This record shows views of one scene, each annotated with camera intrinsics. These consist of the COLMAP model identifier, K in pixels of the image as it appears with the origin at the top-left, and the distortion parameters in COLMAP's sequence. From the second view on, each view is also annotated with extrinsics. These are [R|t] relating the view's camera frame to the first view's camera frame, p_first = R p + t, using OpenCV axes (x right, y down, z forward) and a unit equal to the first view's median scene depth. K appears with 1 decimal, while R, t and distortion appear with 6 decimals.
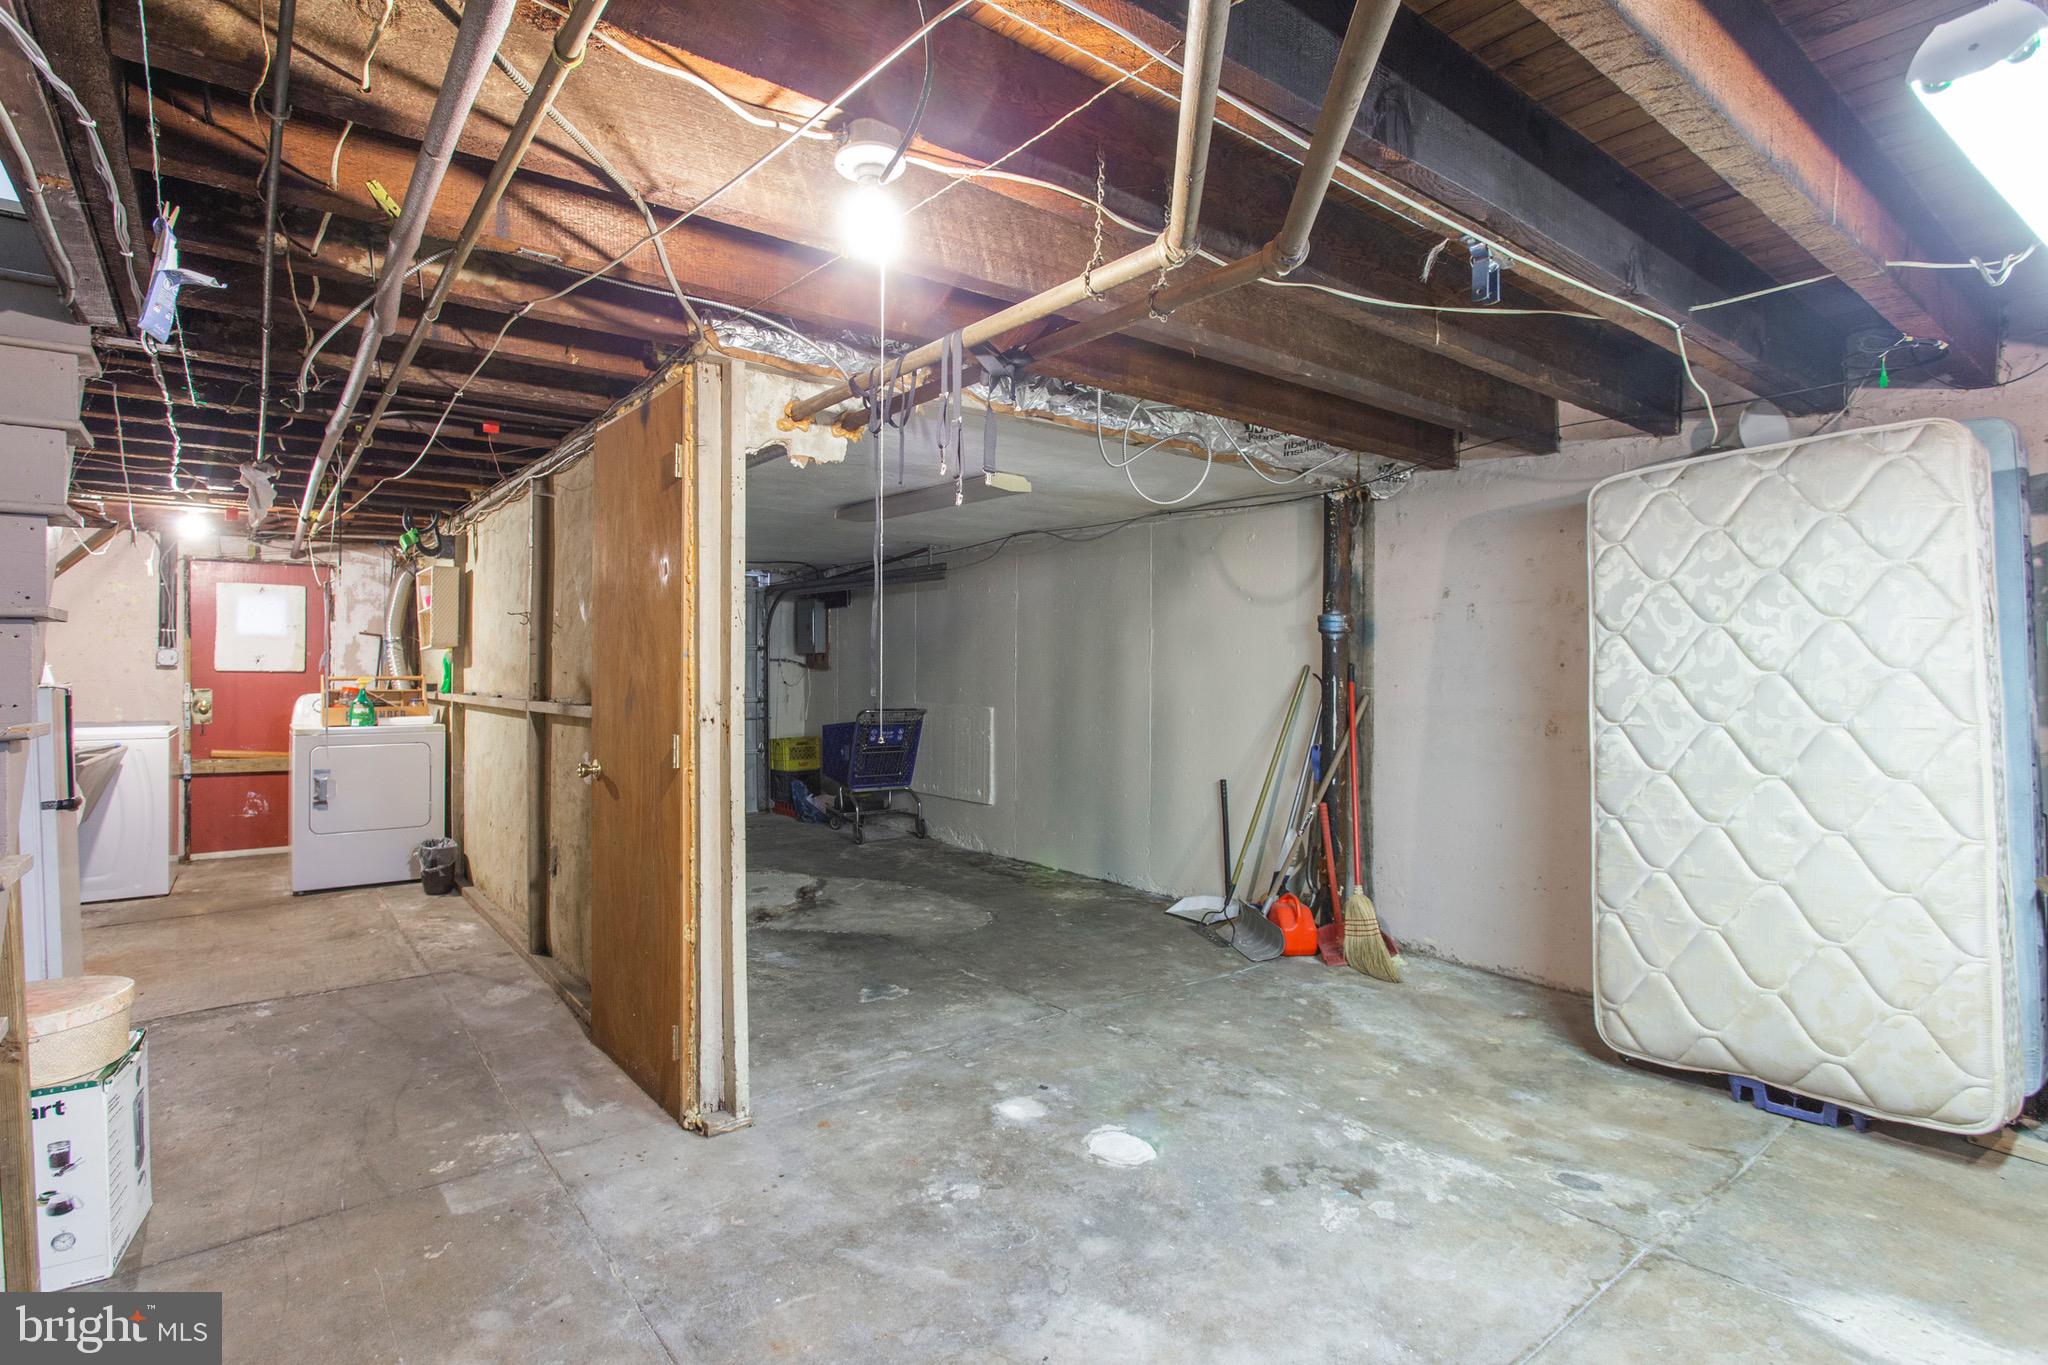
lens RADIAL K [[988.9, 0, 990.6], [0, 988.9, 652.5], [0, 0, 1]] dist [-0.018276, 0.007045]
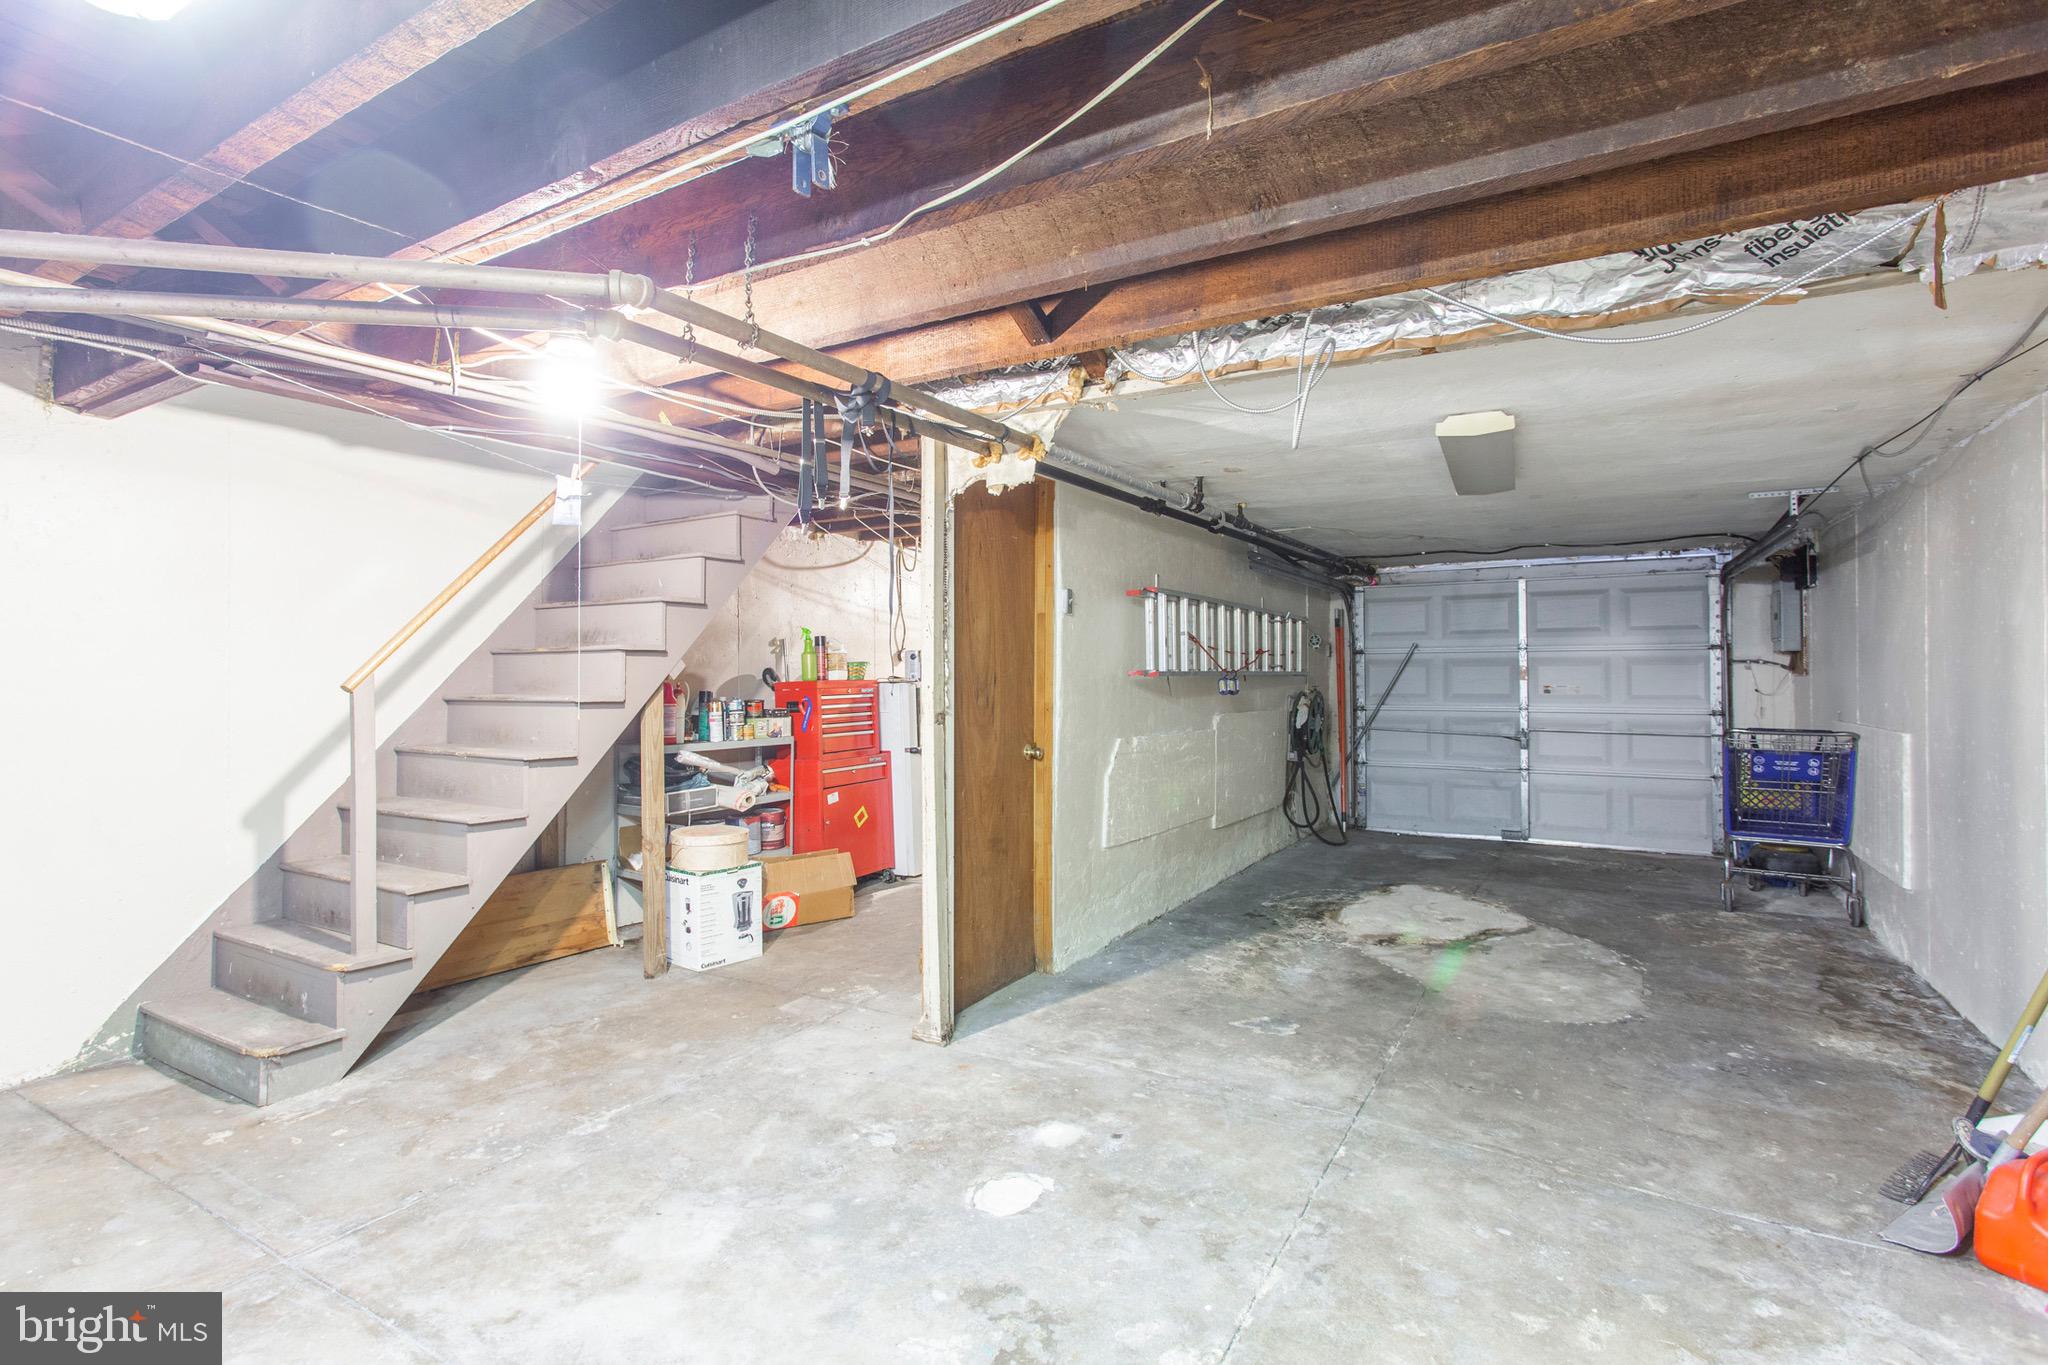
lens RADIAL K [[988.9, 0, 1015.4], [0, 988.9, 666.5], [0, 0, 1]] dist [-0.018276, 0.007045]
pose [[0.373819, -0.006069, -0.927482, 0.664237], [0.015942, 0.999873, -0.000117, 0.007462], [0.927365, -0.014742, 0.373868, 0.451253]]
